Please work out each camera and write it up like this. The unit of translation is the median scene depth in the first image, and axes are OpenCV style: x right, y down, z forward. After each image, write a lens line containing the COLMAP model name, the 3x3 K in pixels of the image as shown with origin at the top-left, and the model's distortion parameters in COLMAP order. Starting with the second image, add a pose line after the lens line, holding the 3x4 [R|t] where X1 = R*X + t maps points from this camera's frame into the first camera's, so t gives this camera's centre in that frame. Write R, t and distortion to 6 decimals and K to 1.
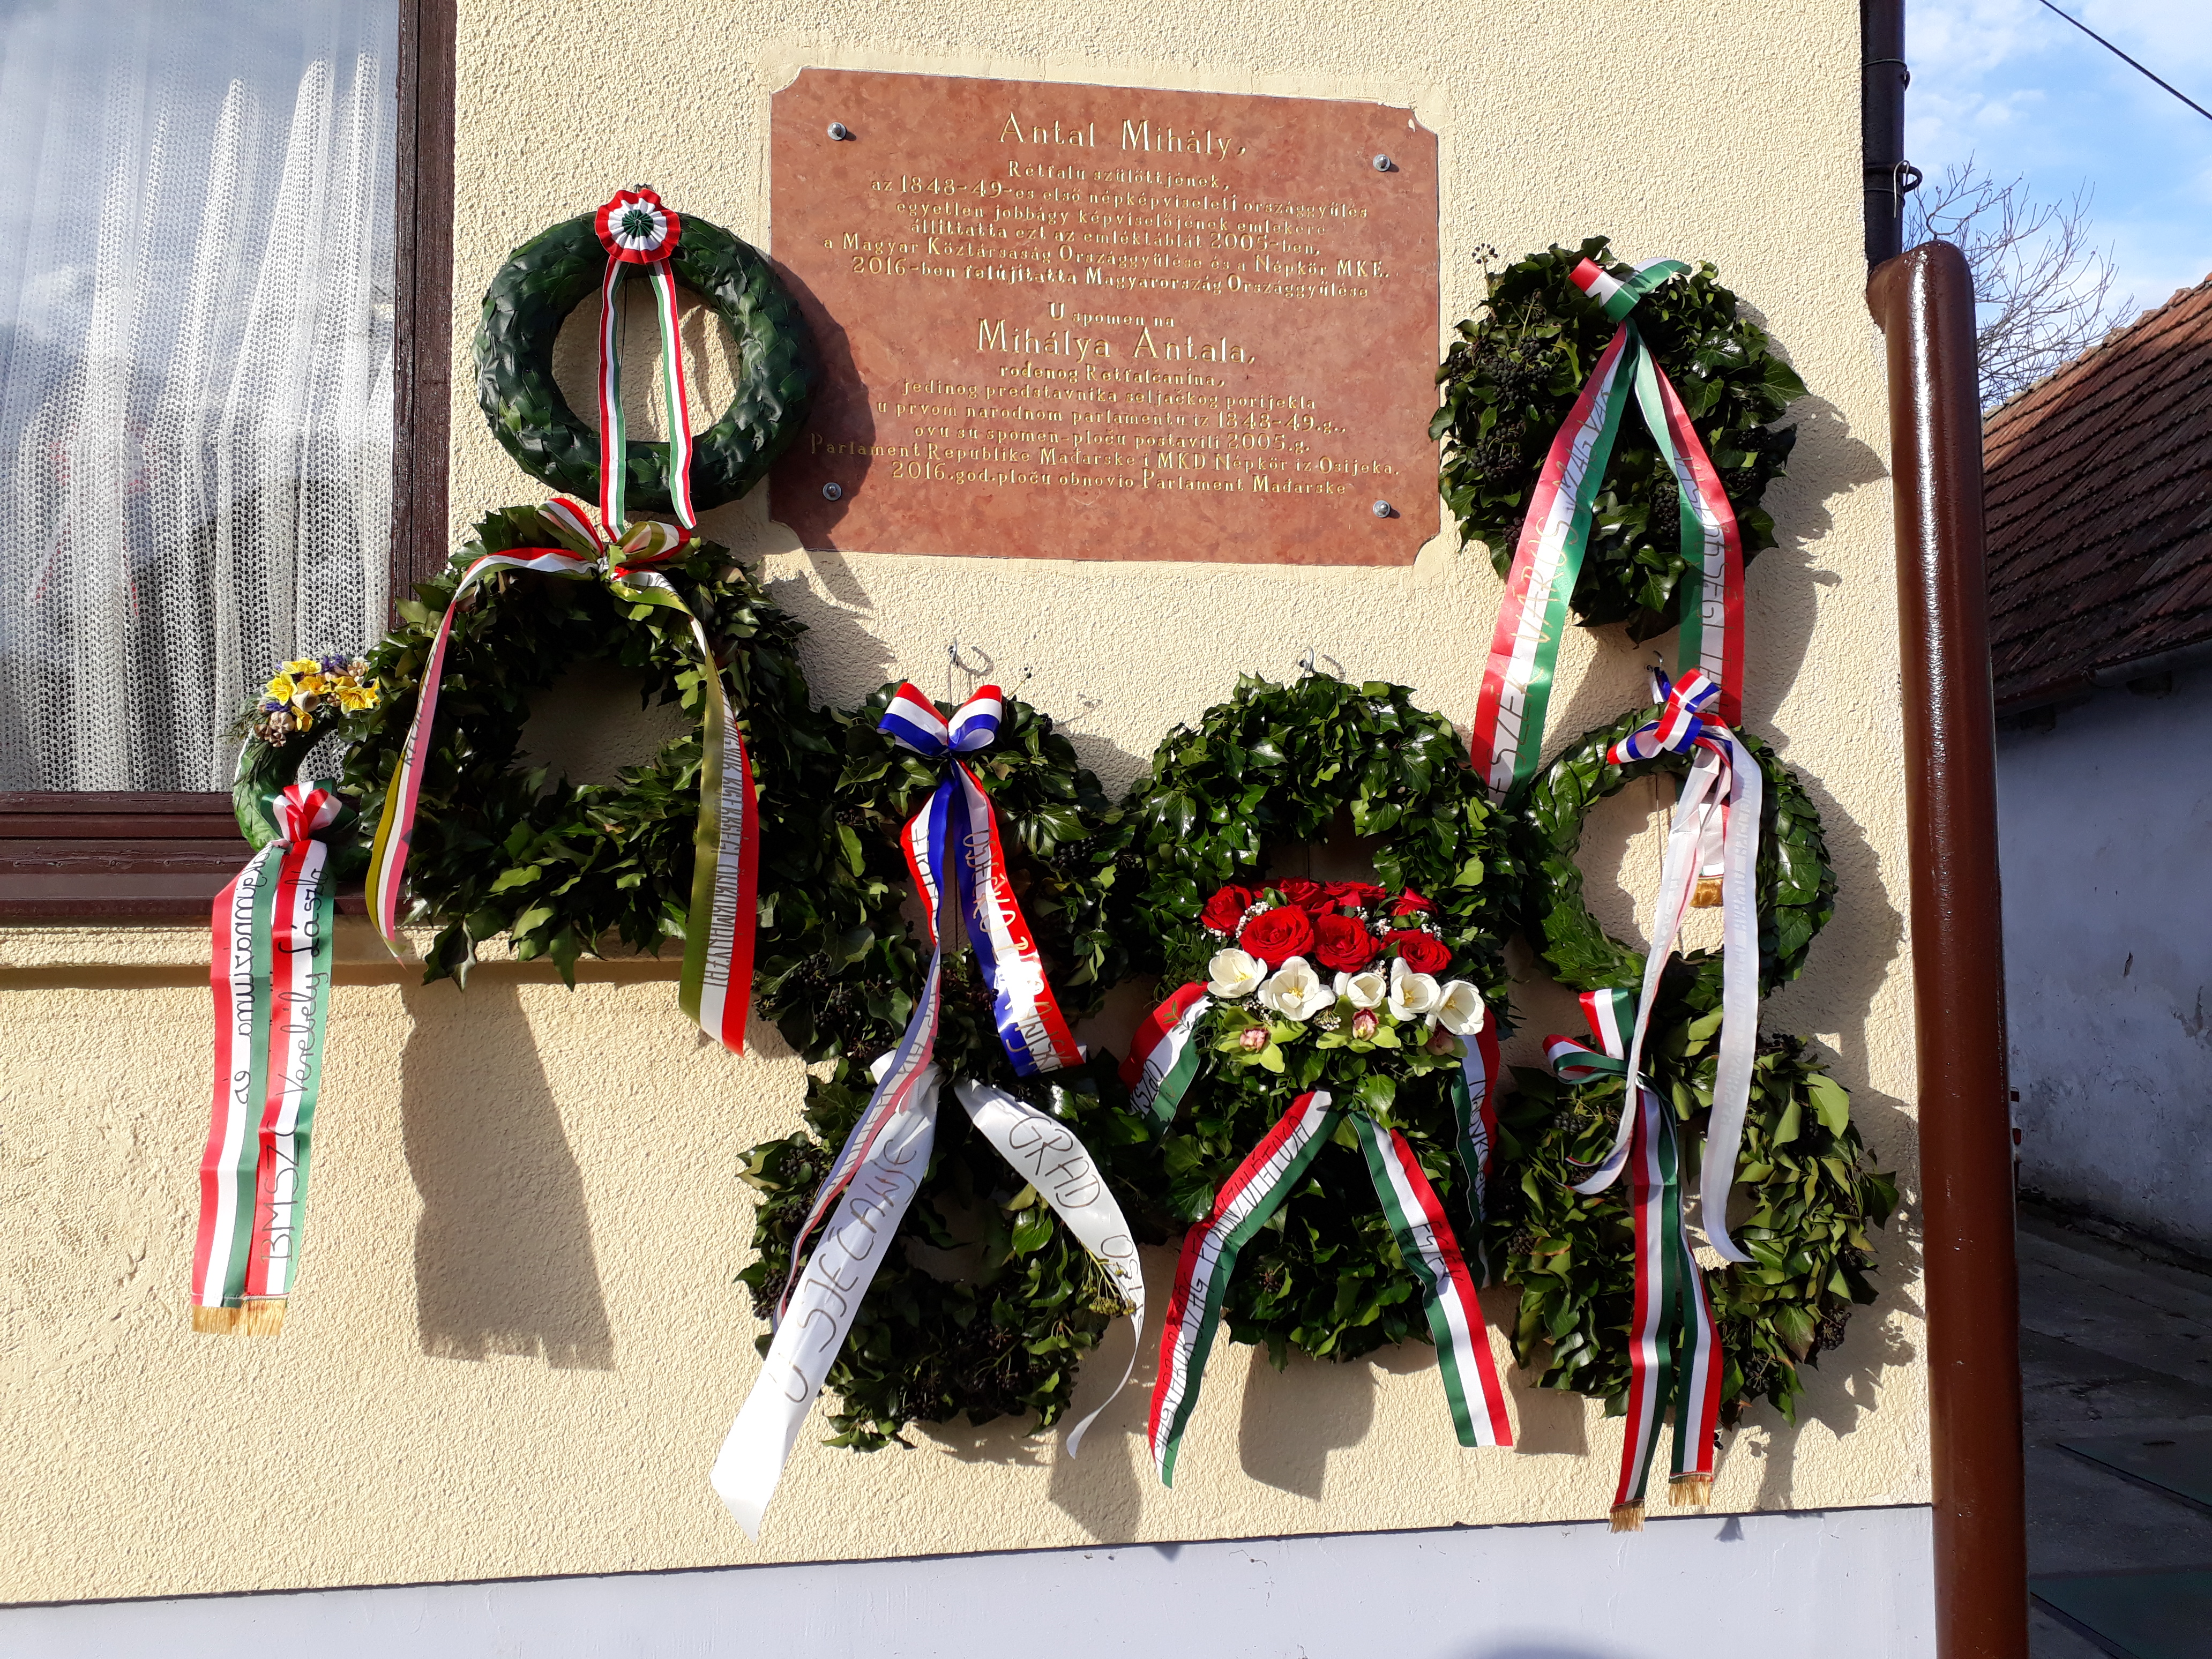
lens RADIAL K [[1752.8, 0, 1077.8], [0, 1752.8, 898.6], [0, 0, 1]] dist [0.062083, -0.065517]
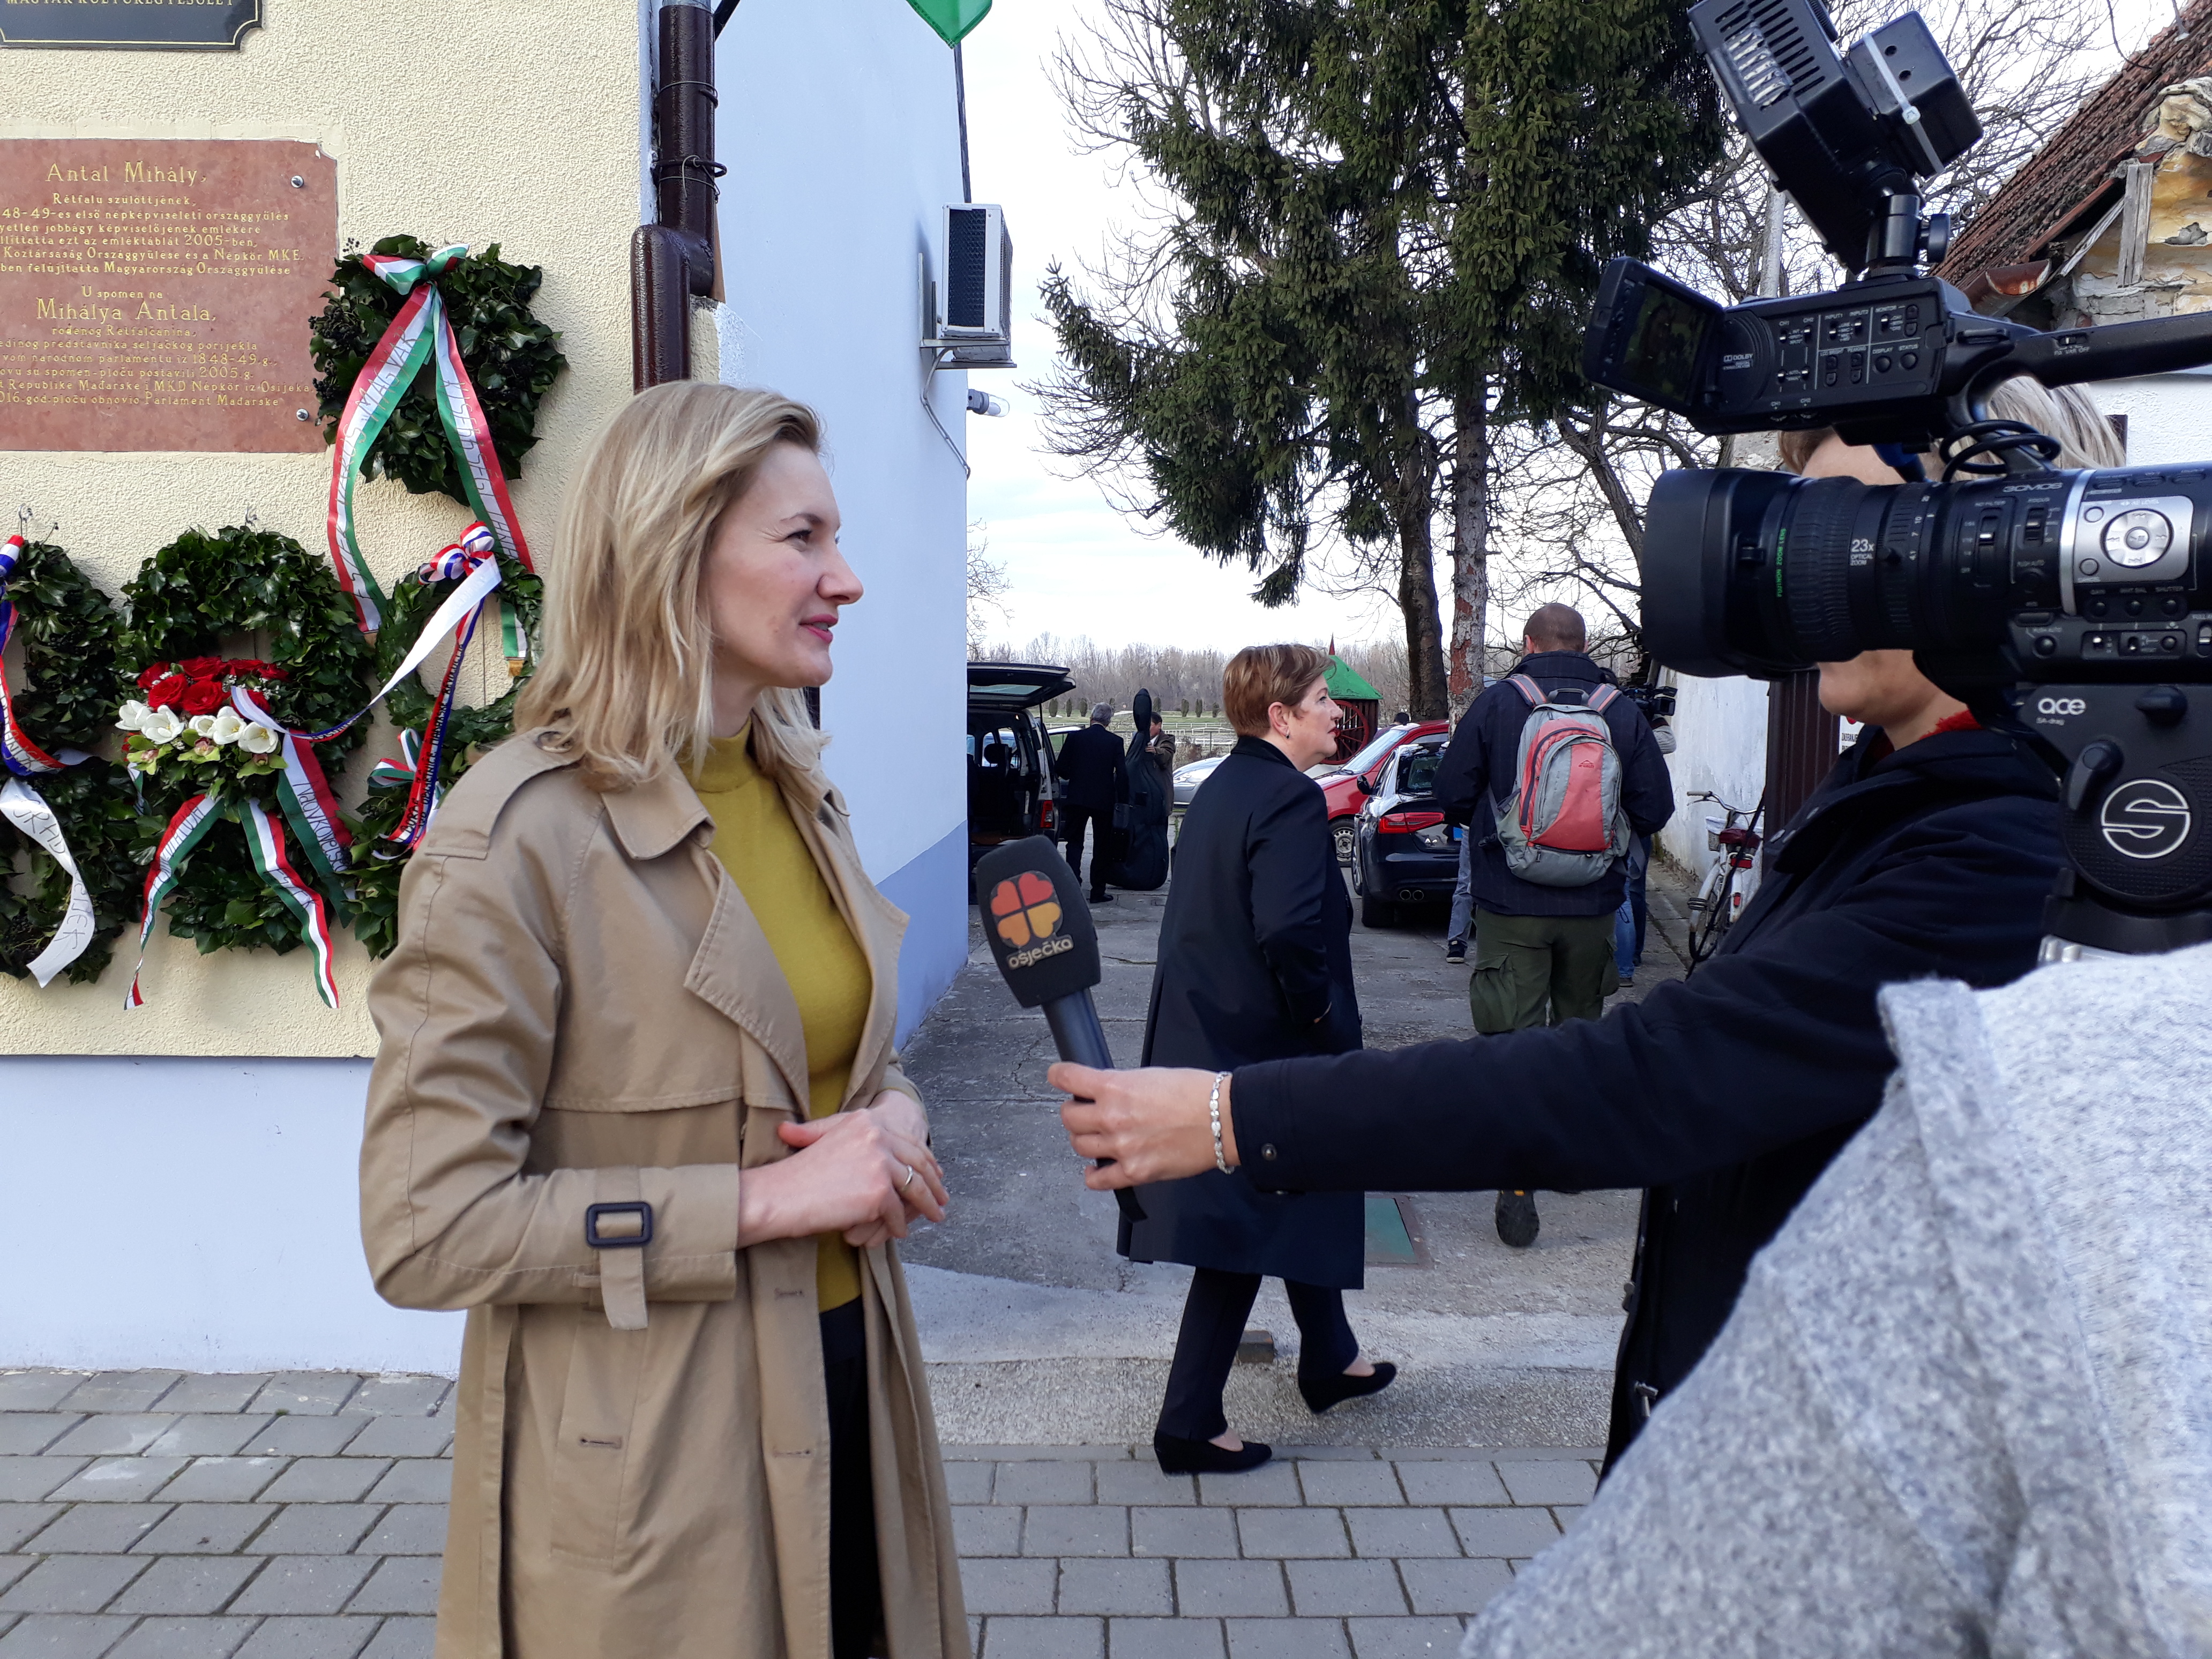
lens RADIAL K [[1752.8, 0, 1090.5], [0, 1752.8, 836.7], [0, 0, 1]] dist [0.062083, -0.065517]
pose [[0.988683, 0.020478, -0.148616, 1.118078], [-0.003846, 0.993774, 0.111346, -0.030238], [0.149971, -0.109514, 0.982606, -0.473009]]
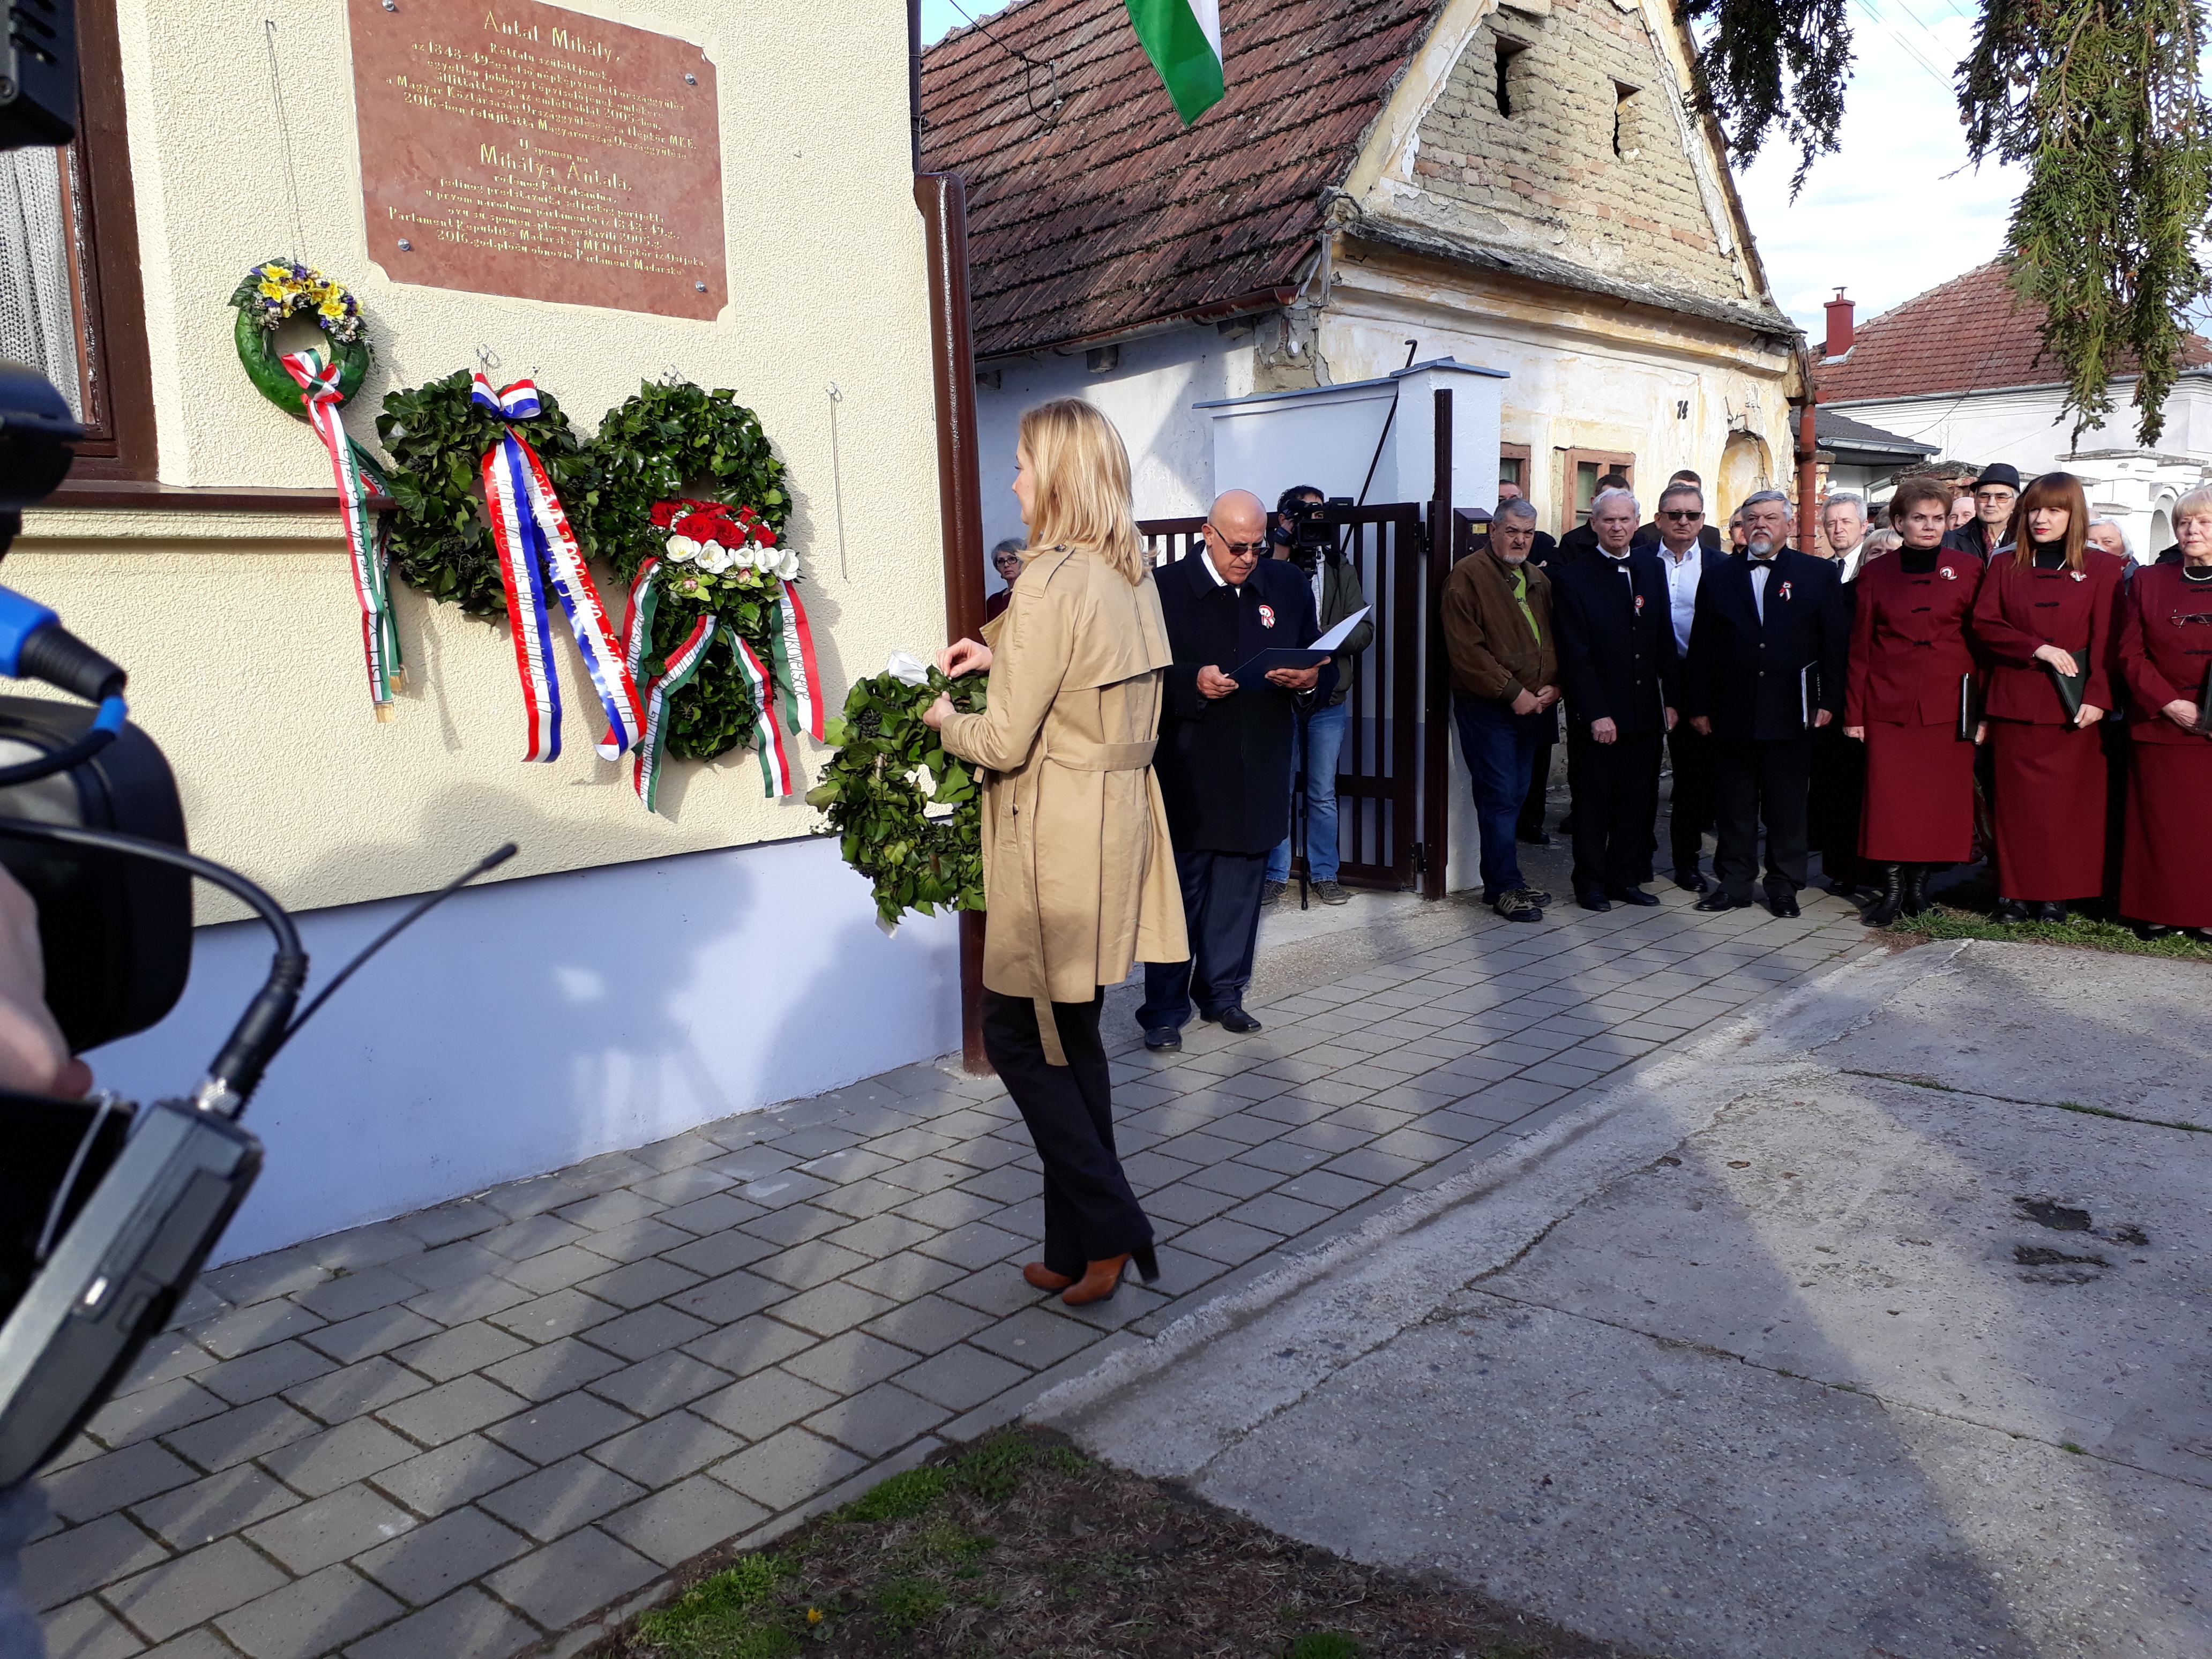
lens RADIAL K [[1752.8, 0, 1109.6], [0, 1752.8, 815.2], [0, 0, 1]] dist [0.062083, -0.065517]
pose [[0.753261, -0.096058, 0.650670, -0.739954], [-0.009025, 0.987675, 0.156258, 0.023080], [-0.657660, -0.123575, 0.743110, -0.671176]]
